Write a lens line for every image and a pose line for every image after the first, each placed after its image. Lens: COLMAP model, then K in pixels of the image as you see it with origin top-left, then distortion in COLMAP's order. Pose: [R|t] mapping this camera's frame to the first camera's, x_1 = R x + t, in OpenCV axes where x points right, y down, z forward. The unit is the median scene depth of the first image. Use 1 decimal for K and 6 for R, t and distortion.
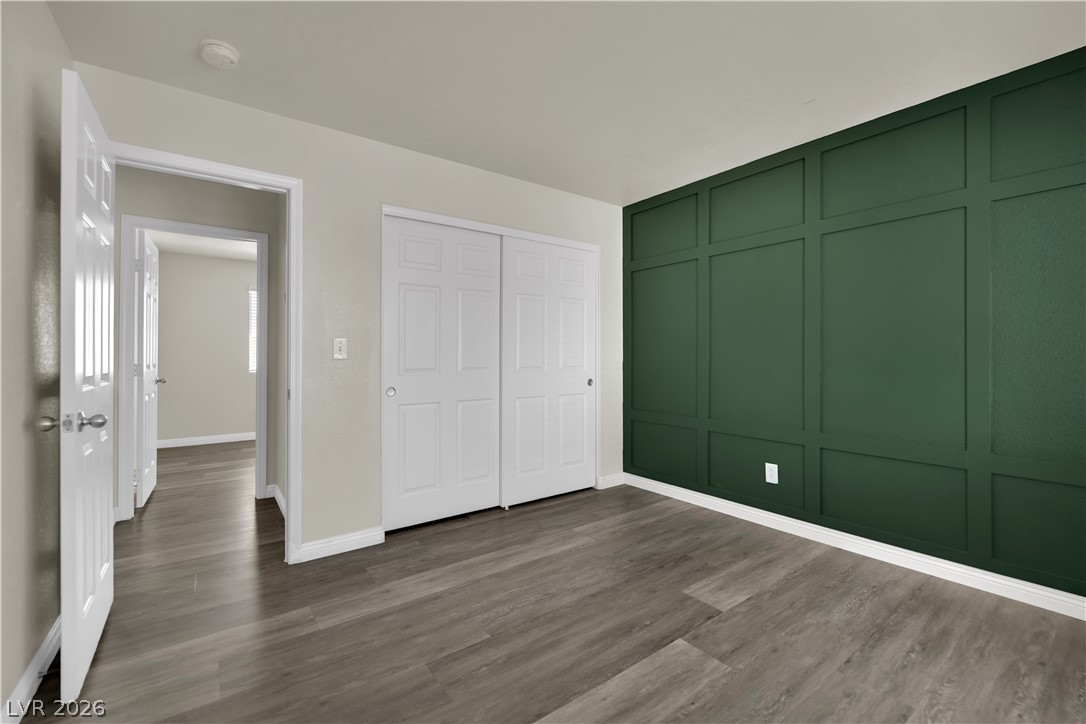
lens RADIAL K [[463.1, 0, 550.6], [0, 463.1, 356.9], [0, 0, 1]] dist [-0.029126, 0.000081]
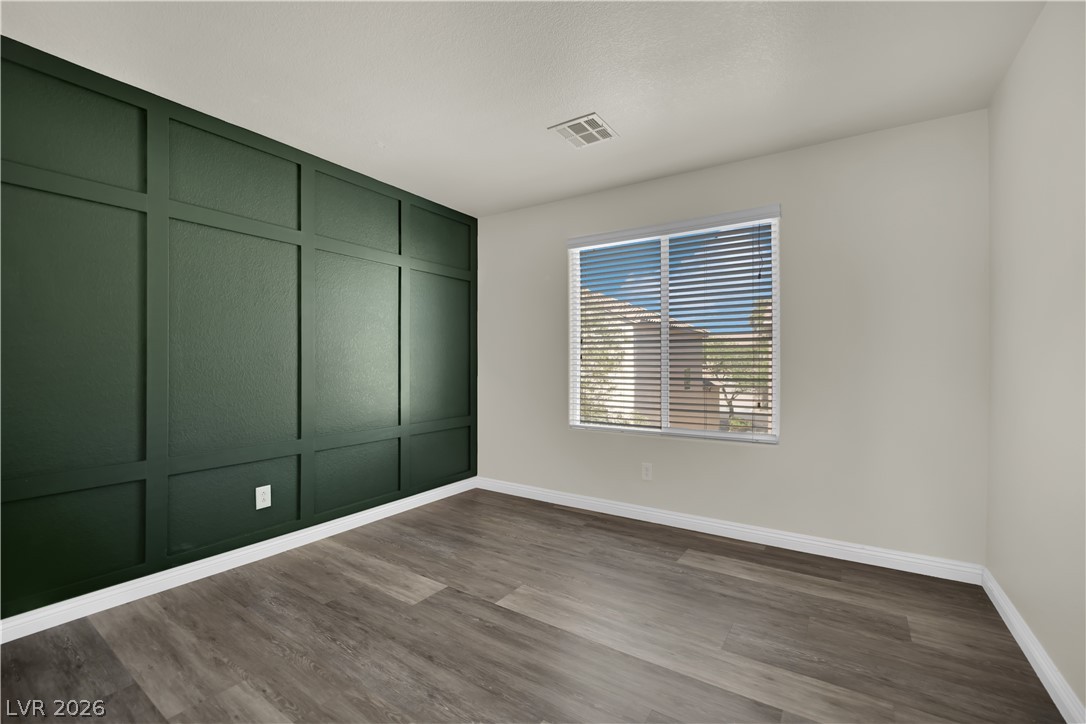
lens RADIAL K [[463.1, 0, 554.2], [0, 463.1, 356.9], [0, 0, 1]] dist [-0.029126, 0.000081]
pose [[-0.331206, -0.000814, 0.943558, -0.684867], [0.009789, 0.999943, 0.004298, -0.022253], [-0.943508, 0.010660, -0.331179, 0.953010]]
